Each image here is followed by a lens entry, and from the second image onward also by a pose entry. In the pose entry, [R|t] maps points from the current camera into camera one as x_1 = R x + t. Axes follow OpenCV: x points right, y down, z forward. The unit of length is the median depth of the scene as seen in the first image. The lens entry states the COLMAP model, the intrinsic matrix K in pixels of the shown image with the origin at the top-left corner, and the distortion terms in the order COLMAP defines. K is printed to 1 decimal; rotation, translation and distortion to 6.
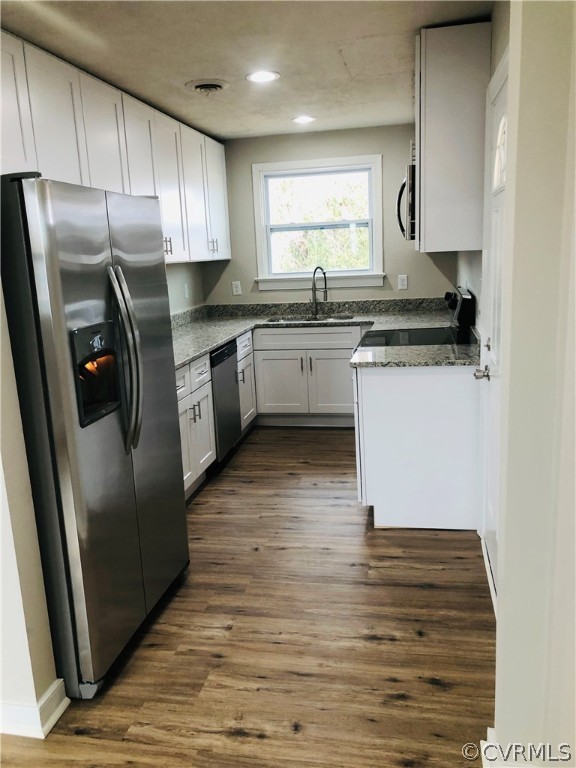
lens RADIAL K [[630.2, 0, 288.0], [0, 630.2, 384.0], [0, 0, 1]] dist [0.001076, -0.000529]
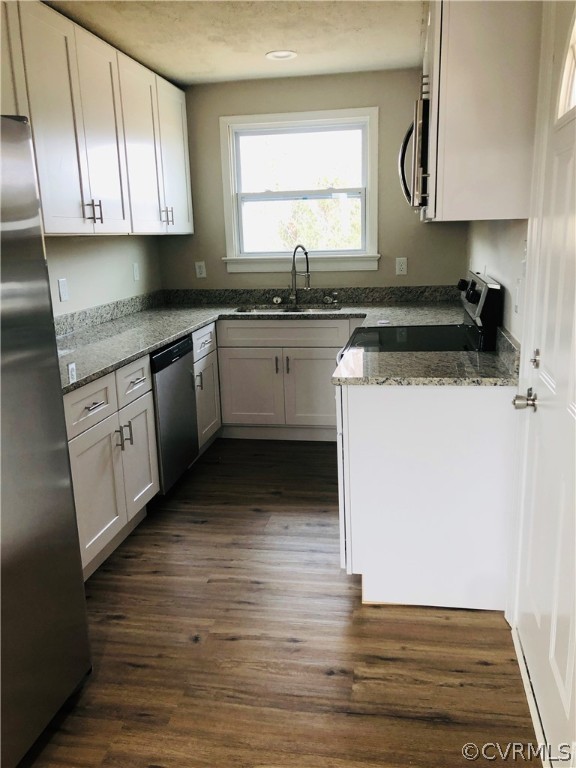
lens RADIAL K [[626.9, 0, 299.7], [0, 626.9, 385.2], [0, 0, 1]] dist [-0.002198, -0.000166]
pose [[0.999354, 0.012584, 0.033676, 0.033159], [-0.013500, 0.999541, 0.027130, -0.037151], [-0.033319, -0.027567, 0.999065, 0.255207]]
